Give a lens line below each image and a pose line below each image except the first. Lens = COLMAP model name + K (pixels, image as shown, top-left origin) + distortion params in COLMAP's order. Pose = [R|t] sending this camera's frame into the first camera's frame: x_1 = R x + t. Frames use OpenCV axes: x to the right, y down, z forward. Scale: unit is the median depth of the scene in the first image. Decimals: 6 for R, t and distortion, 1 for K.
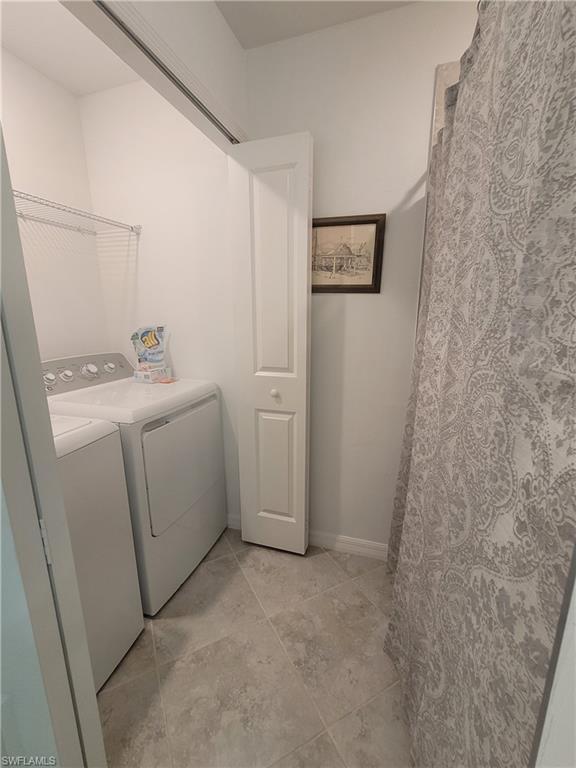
lens RADIAL K [[328.7, 0, 289.4], [0, 328.7, 386.2], [0, 0, 1]] dist [0.013552, 0.000017]
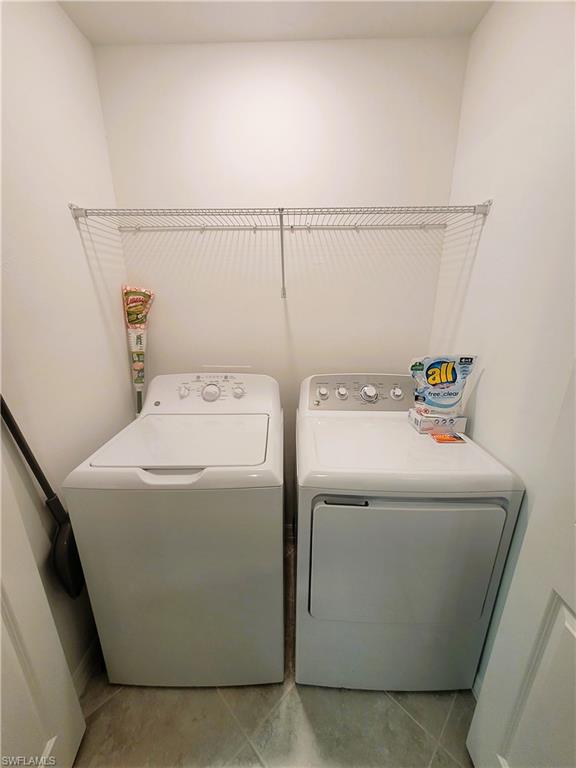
lens RADIAL K [[297.2, 0, 285.1], [0, 297.2, 385.3], [0, 0, 1]] dist [0.001393, -0.000043]
pose [[0.281009, 0.284074, -0.916699, 0.071235], [-0.215316, 0.949499, 0.228234, -0.196827], [0.935240, 0.133244, 0.327983, 0.501901]]
